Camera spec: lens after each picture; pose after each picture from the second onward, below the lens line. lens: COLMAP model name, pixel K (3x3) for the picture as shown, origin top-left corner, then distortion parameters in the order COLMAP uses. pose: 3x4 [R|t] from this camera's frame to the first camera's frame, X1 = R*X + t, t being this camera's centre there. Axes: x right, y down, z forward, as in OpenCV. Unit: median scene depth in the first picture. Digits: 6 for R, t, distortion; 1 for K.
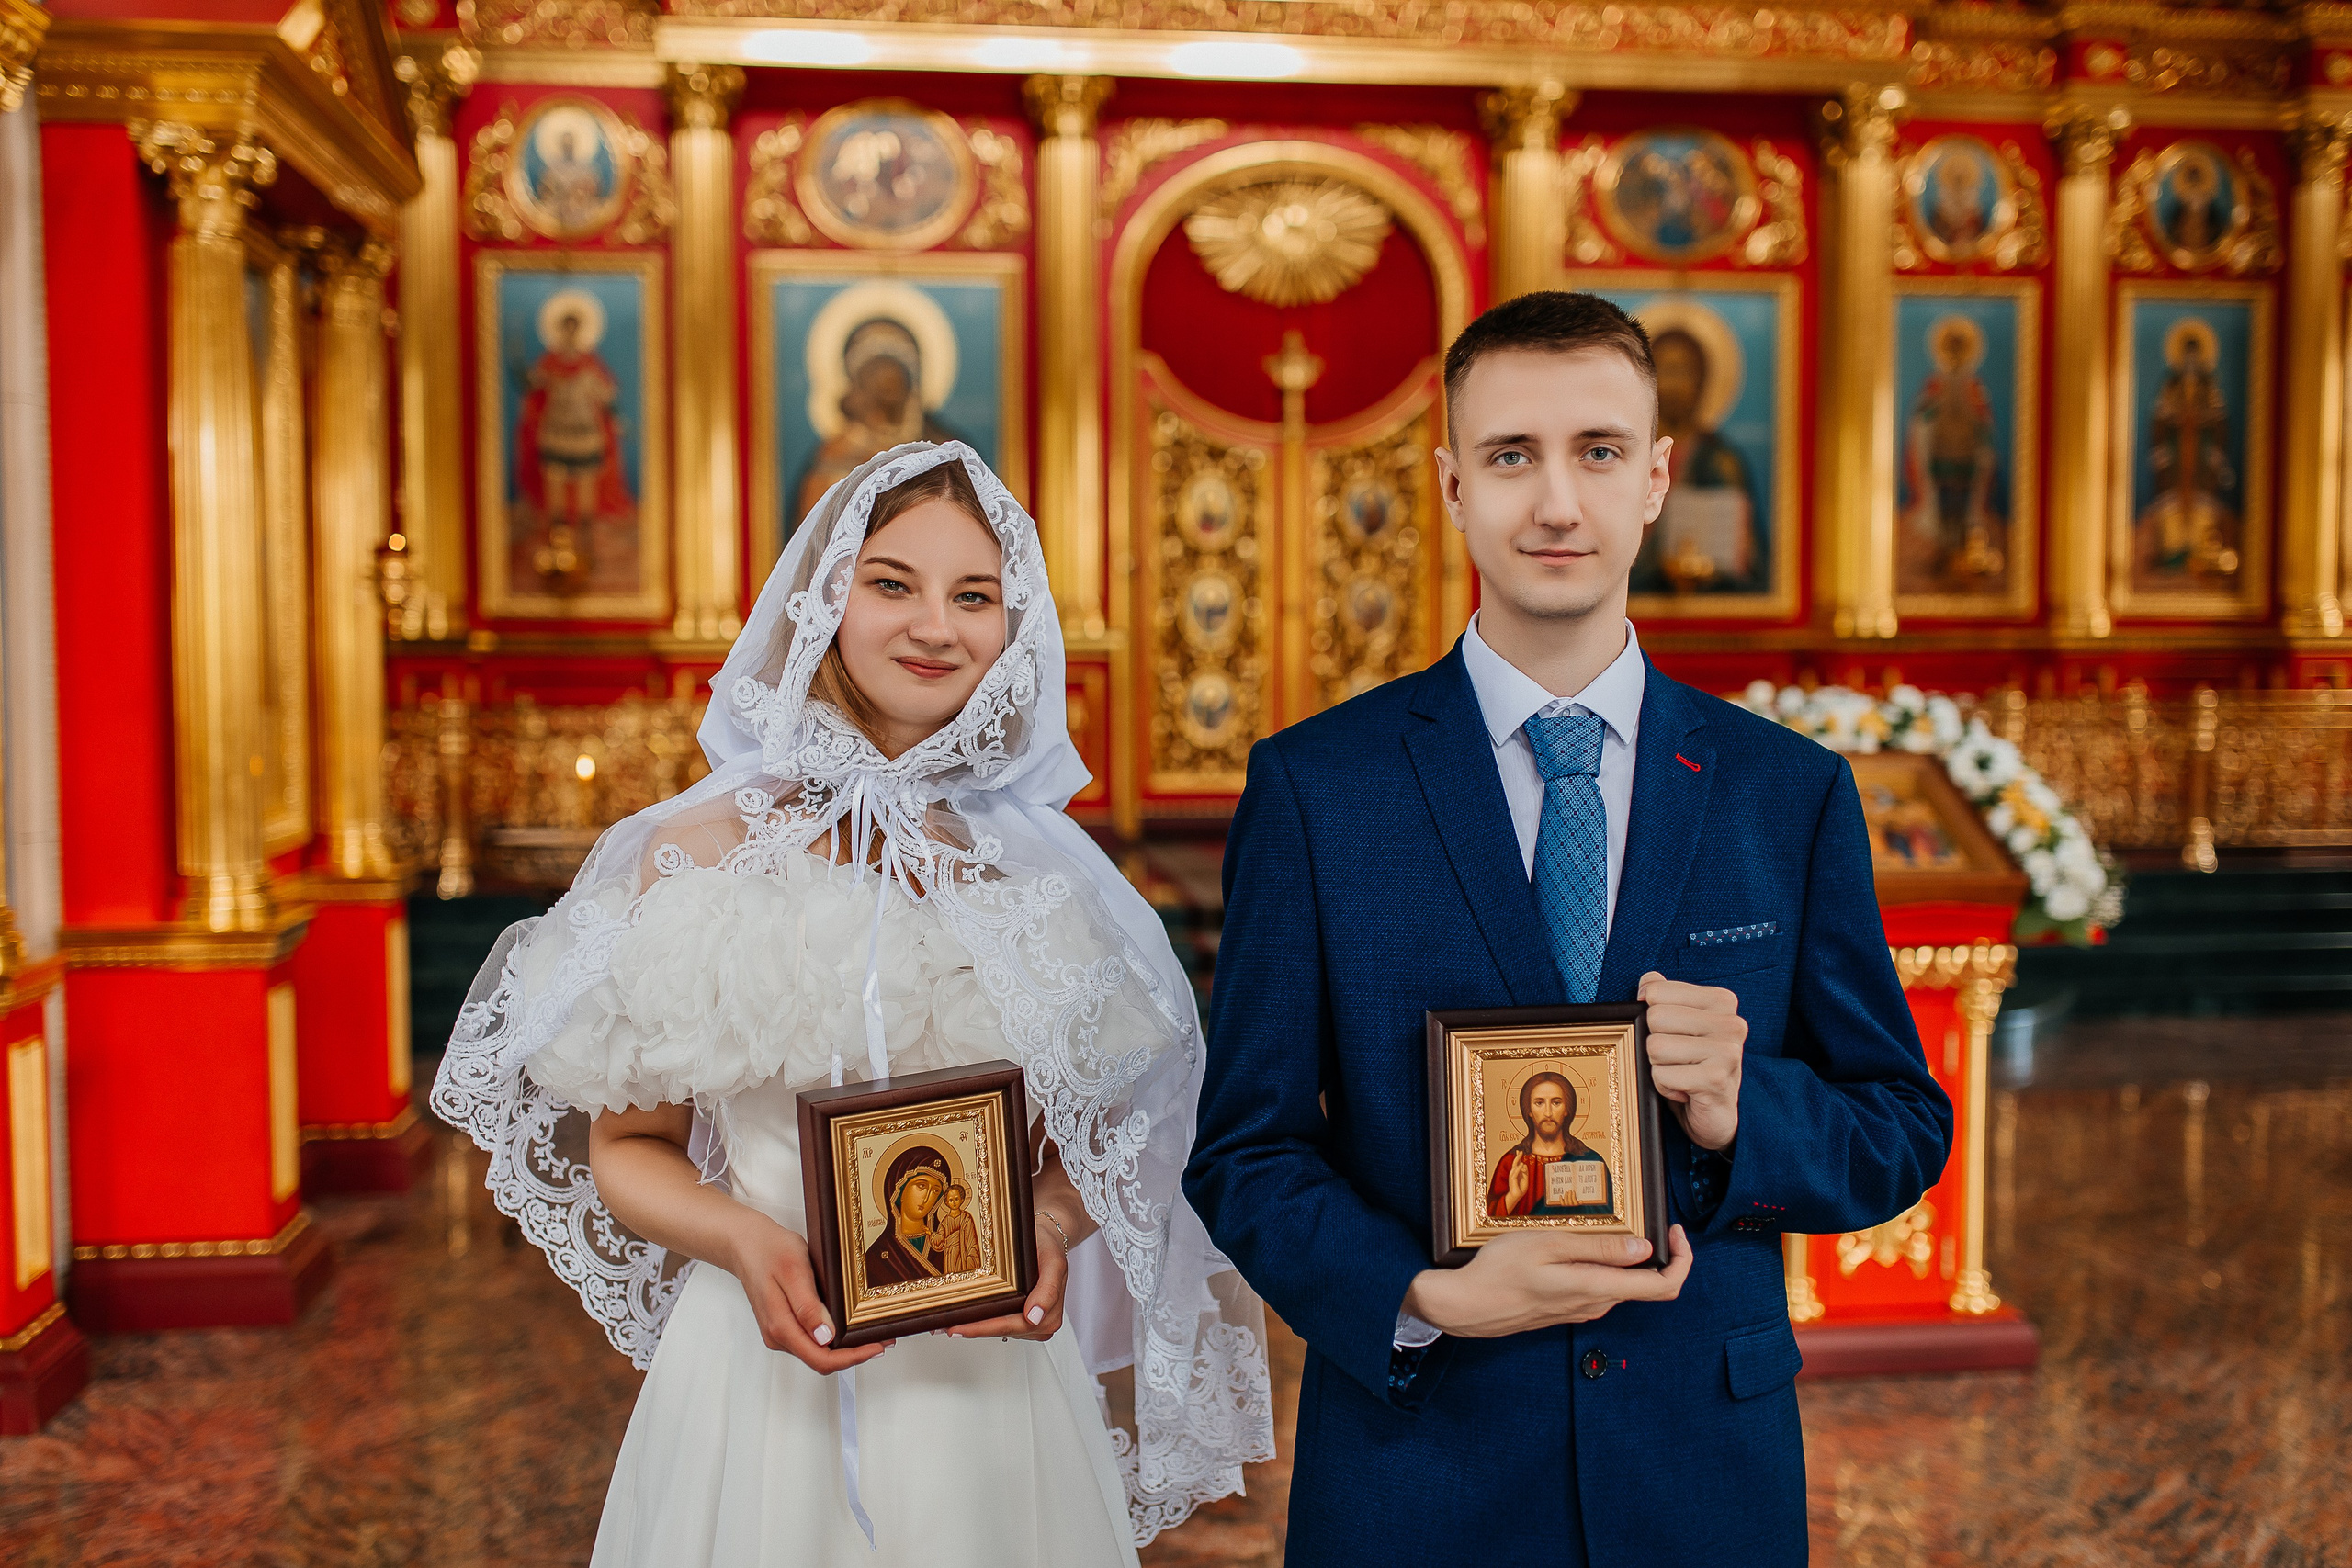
lens RADIAL K [[2361.3, 0, 1214.1], [0, 2361.3, 781.1], [0, 0, 1]] dist [-0.005823, 0.013753]
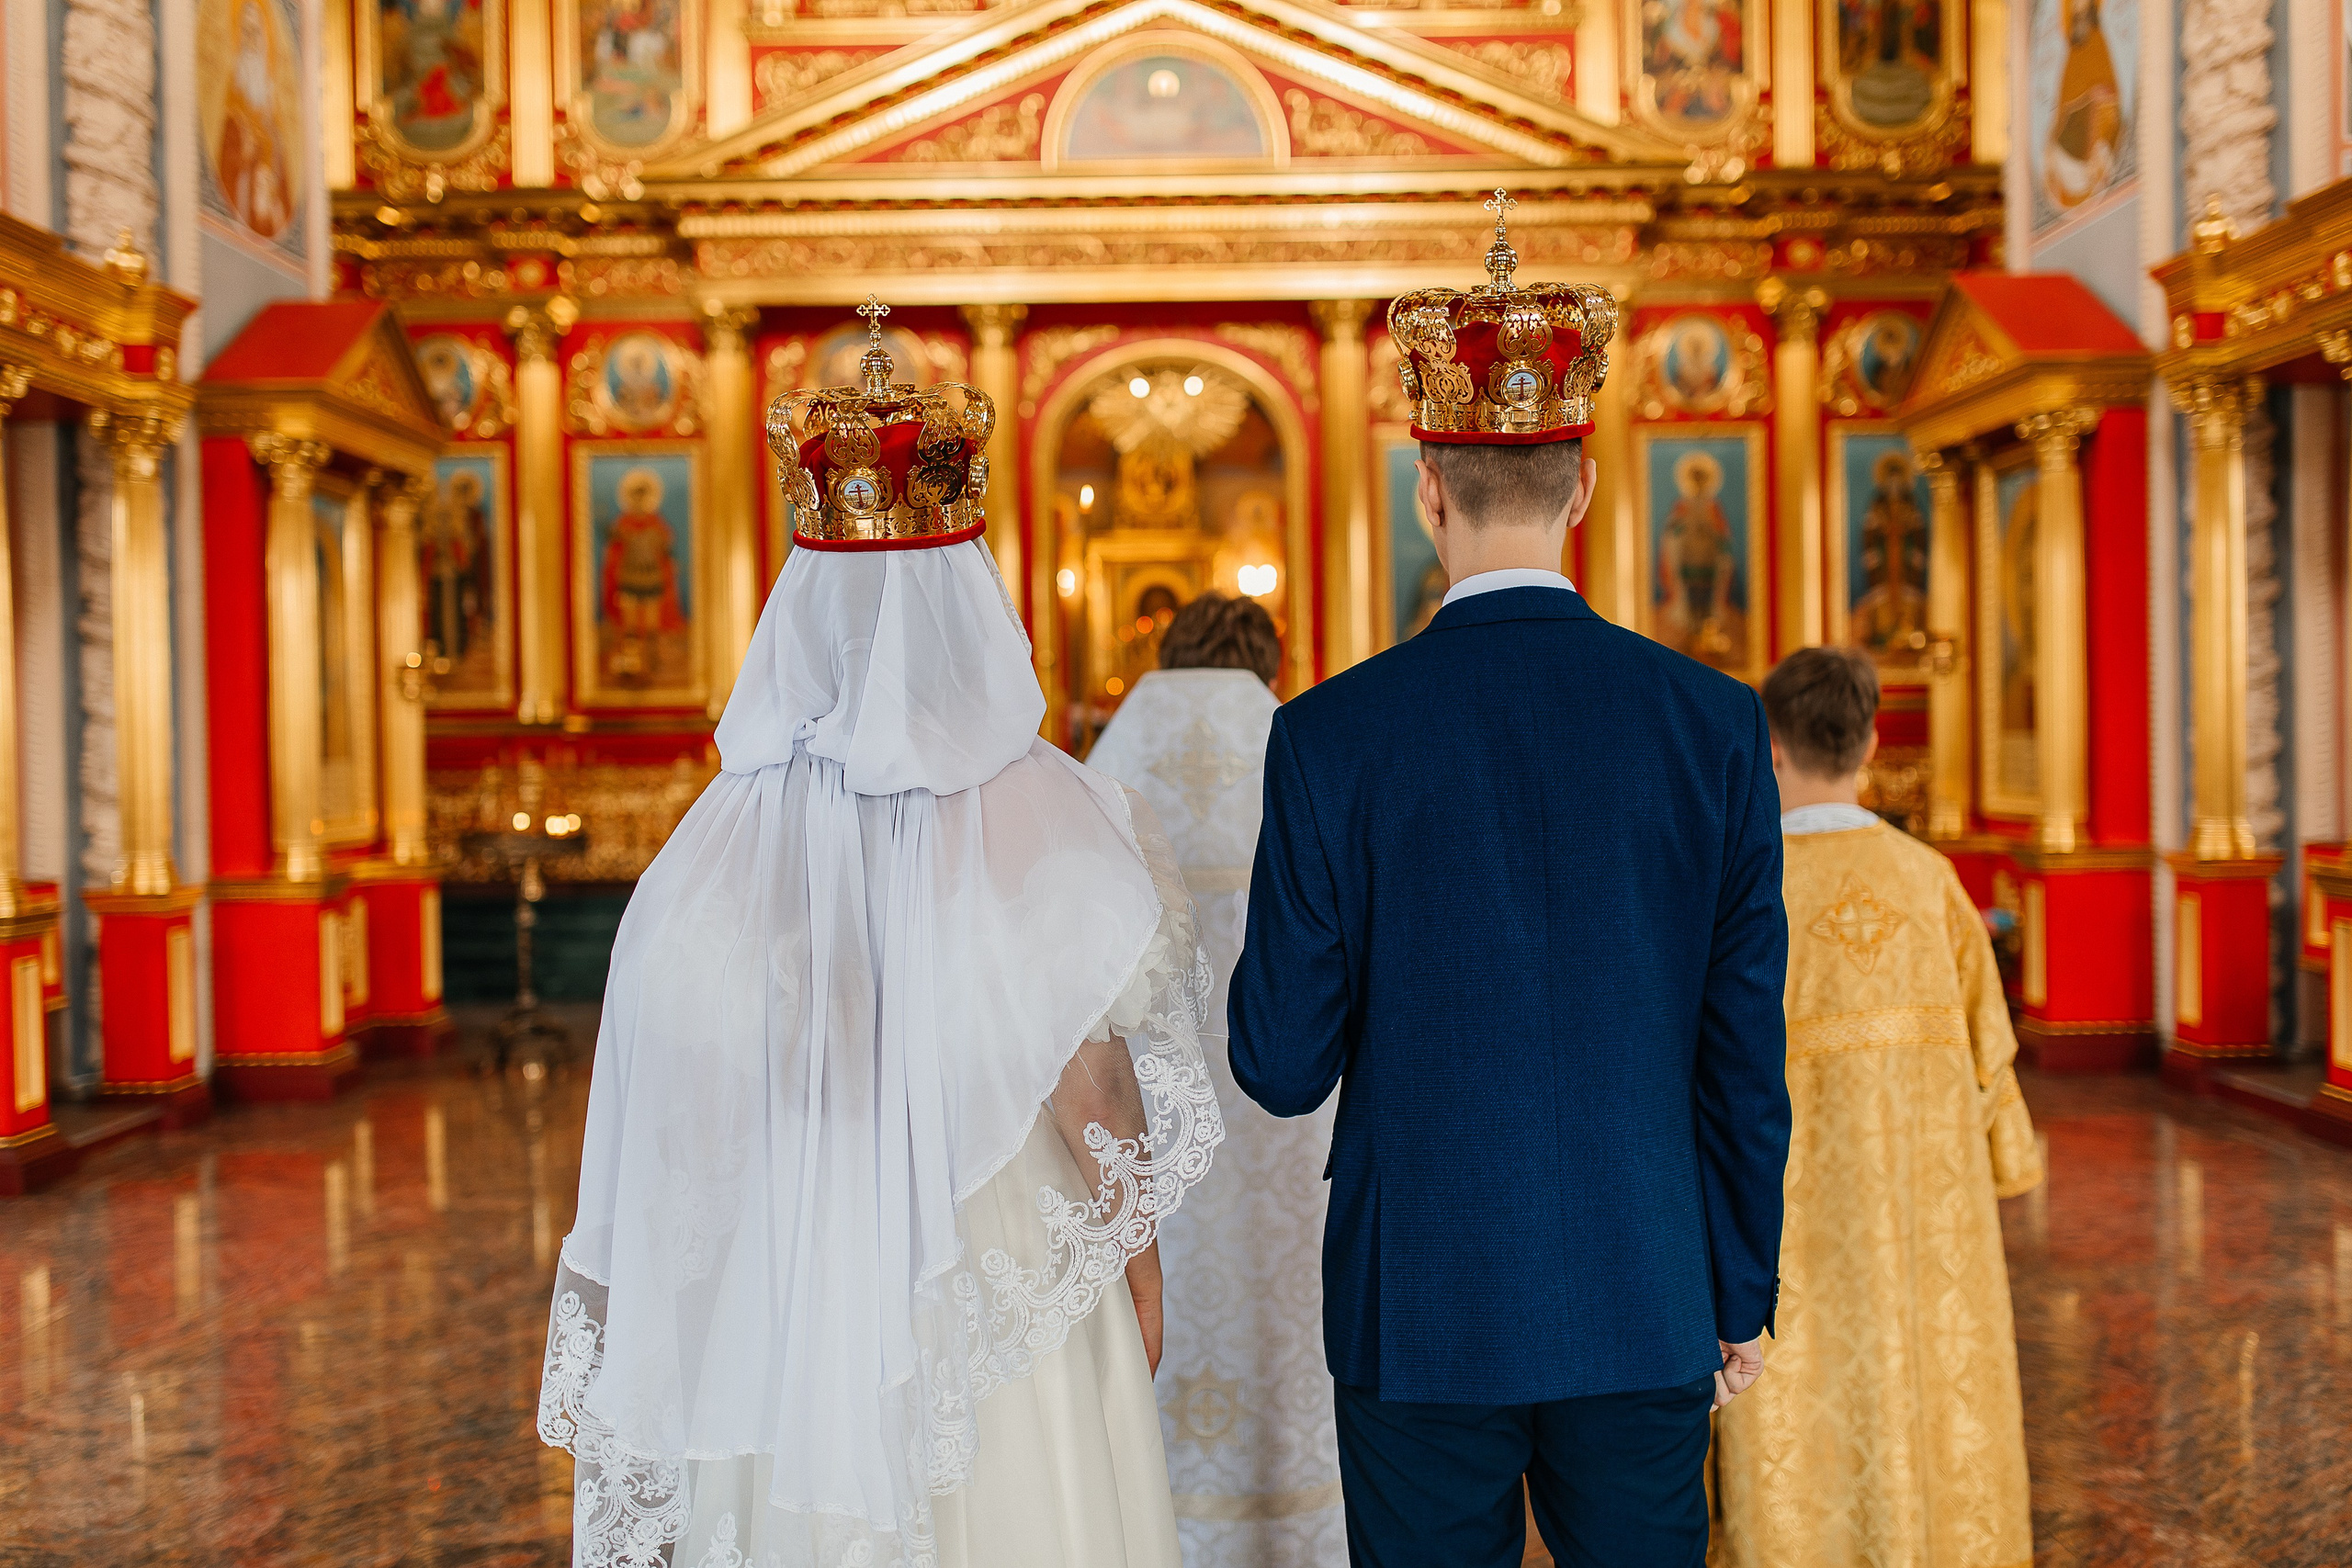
lens RADIAL K [[2280.5, 0, 1176.0], [0, 2280.5, 784.0], [0, 0, 1]] dist [0.000798, 0.013084]
pose [[0.992743, -0.011572, -0.119698, 0.193982], [0.007625, 0.999414, -0.033373, 0.022743], [0.120014, 0.032218, 0.992249, -0.276009]]
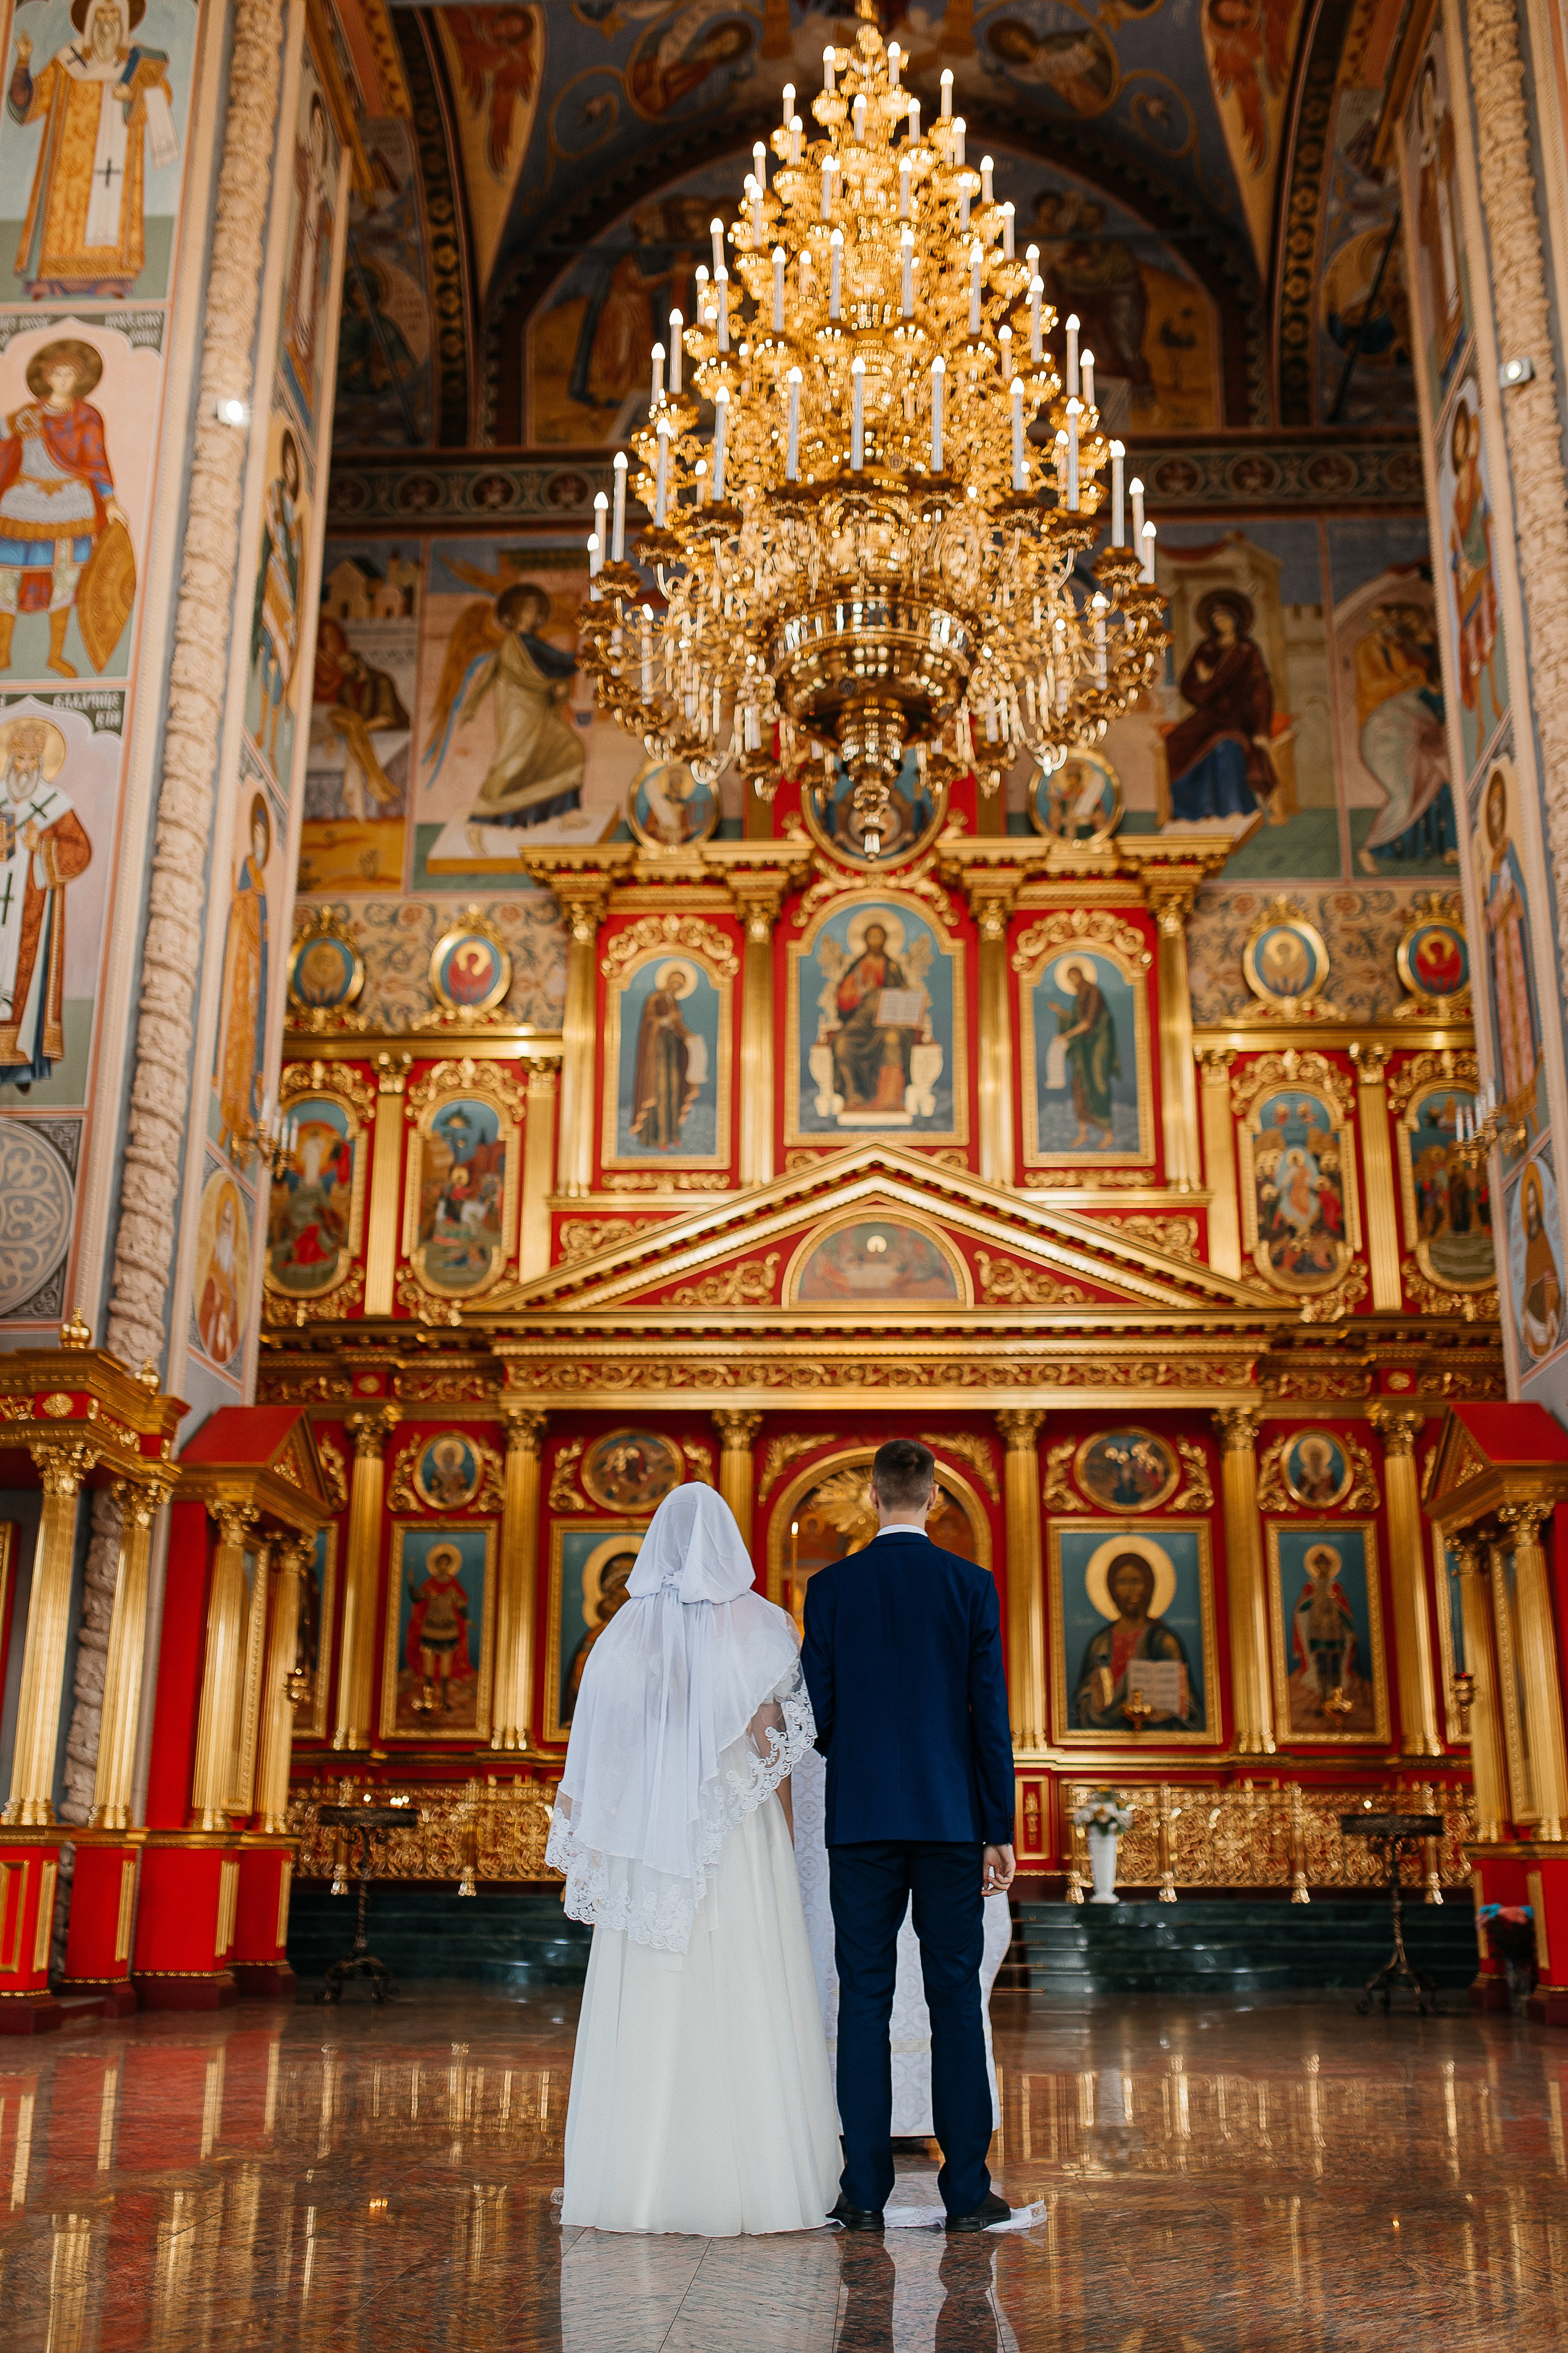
lens RADIAL K [[2281.5, 0, 784.0], [0, 2281.5, 1176.5], [0, 0, 1]] dist [0.000798, 0.013084]
pose [[0.984895, -0.040961, -0.168237, 0.248307], [-0.018281, 0.941588, -0.336270, 0.088794], [0.172184, 0.334267, 0.926617, -0.549747]]
